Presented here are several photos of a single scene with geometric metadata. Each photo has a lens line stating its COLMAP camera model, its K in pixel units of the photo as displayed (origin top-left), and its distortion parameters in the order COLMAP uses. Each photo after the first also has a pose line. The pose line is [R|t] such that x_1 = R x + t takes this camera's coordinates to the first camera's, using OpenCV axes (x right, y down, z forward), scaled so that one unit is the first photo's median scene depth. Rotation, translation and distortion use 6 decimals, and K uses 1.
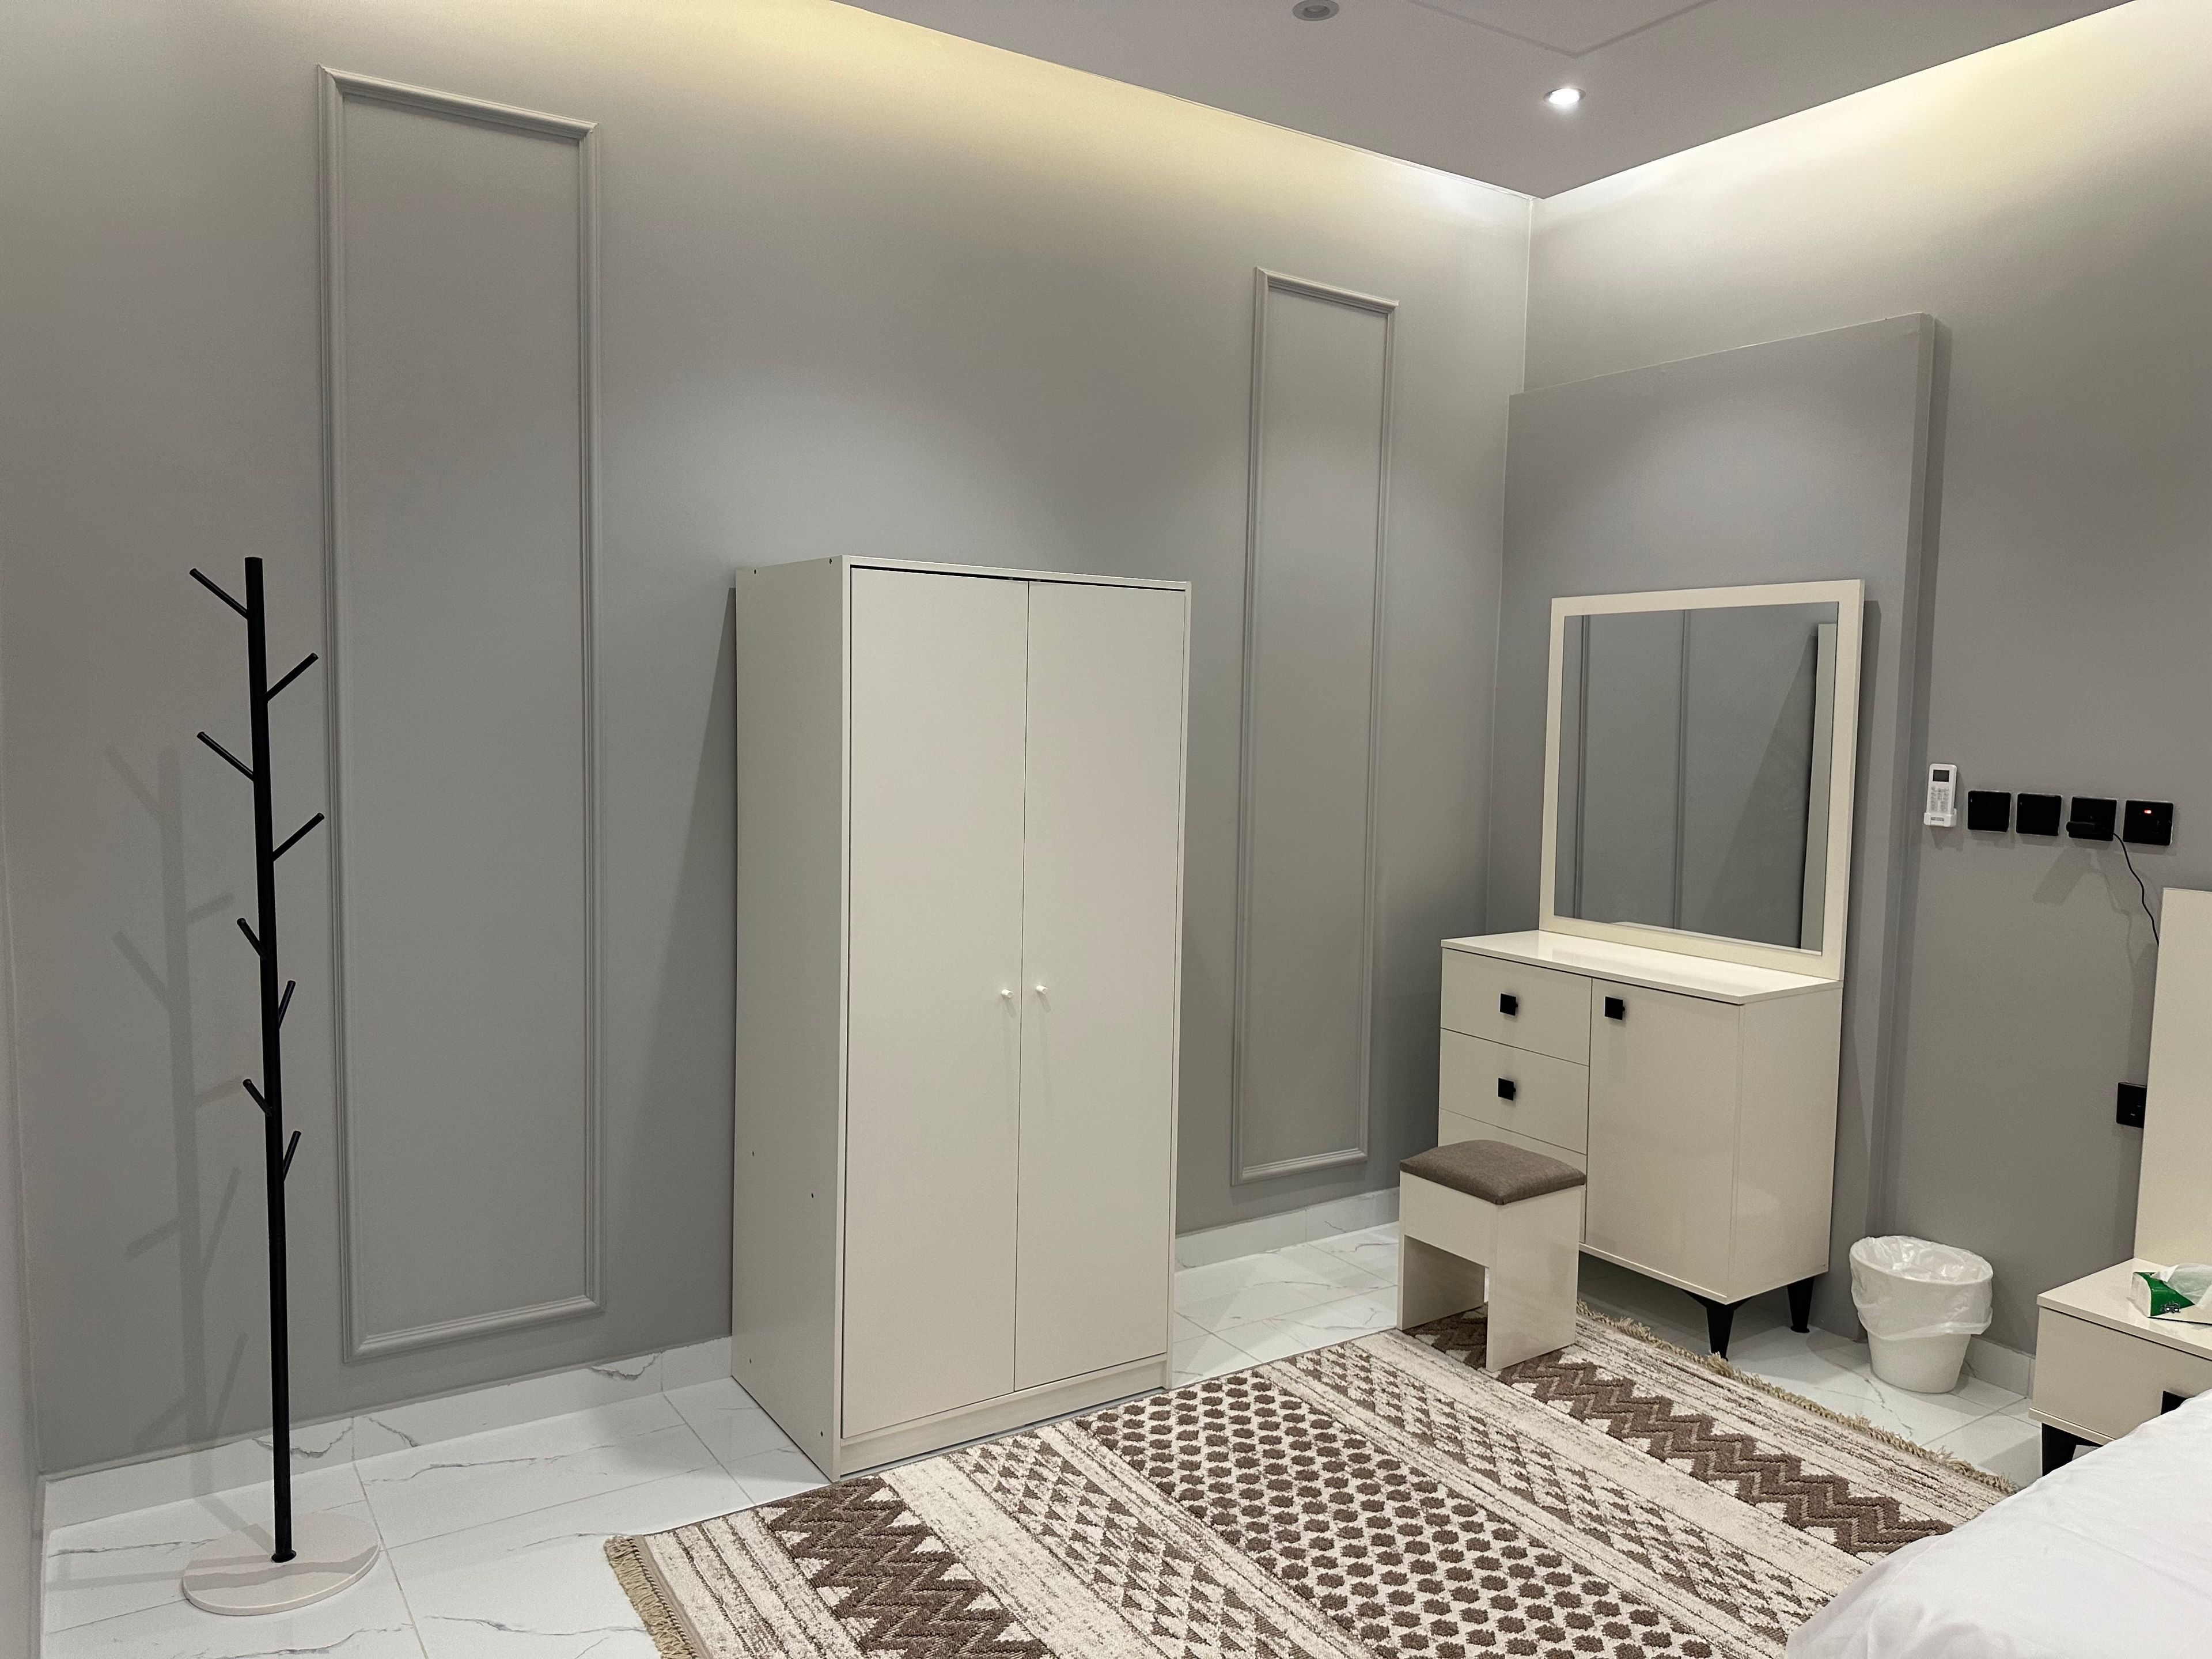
lens RADIAL K [[1549.5, 0, 1106.2], [0, 1549.5, 823.4], [0, 0, 1]] dist [0.006975, 0.003153]
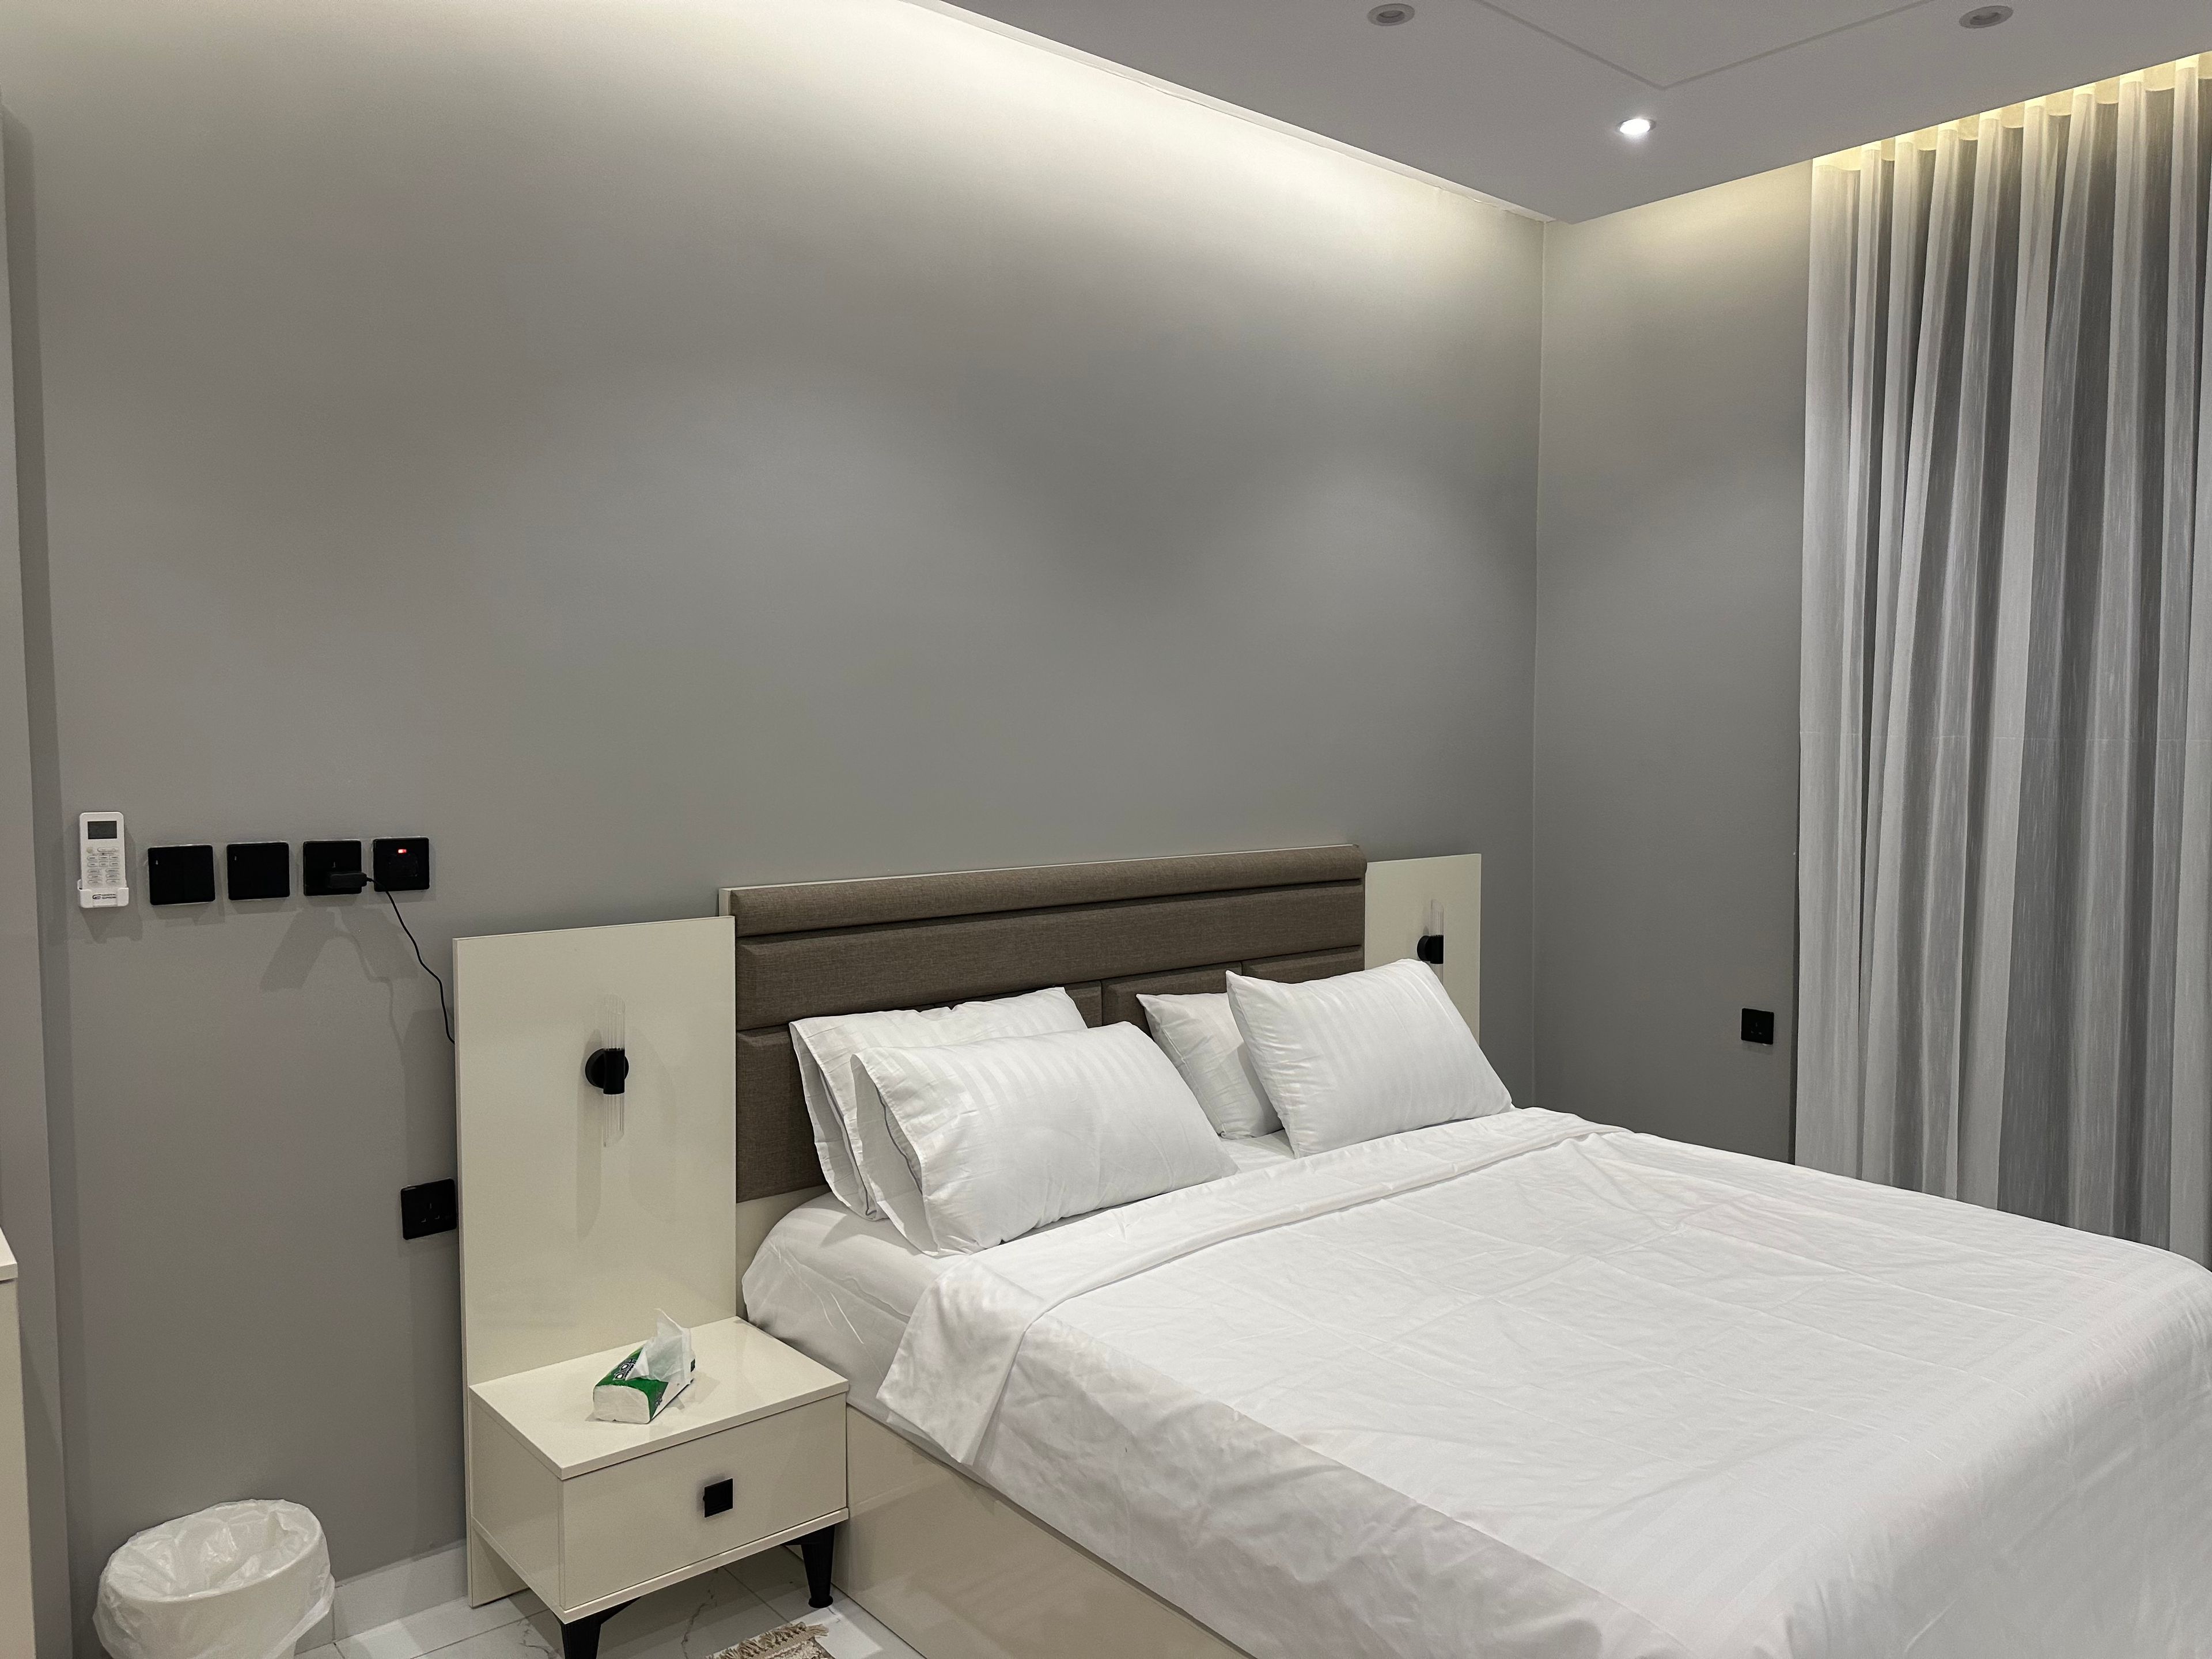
lens RADIAL K [[1549.5, 0, 1106.0], [0, 1549.5, 846.3], [0, 0, 1]] dist [0.006975, 0.003153]
pose [[-0.128483, -0.087048, 0.987884, -0.166451], [0.081008, 0.991890, 0.097937, -0.055797], [-0.988398, 0.092610, -0.120389, 0.691125]]
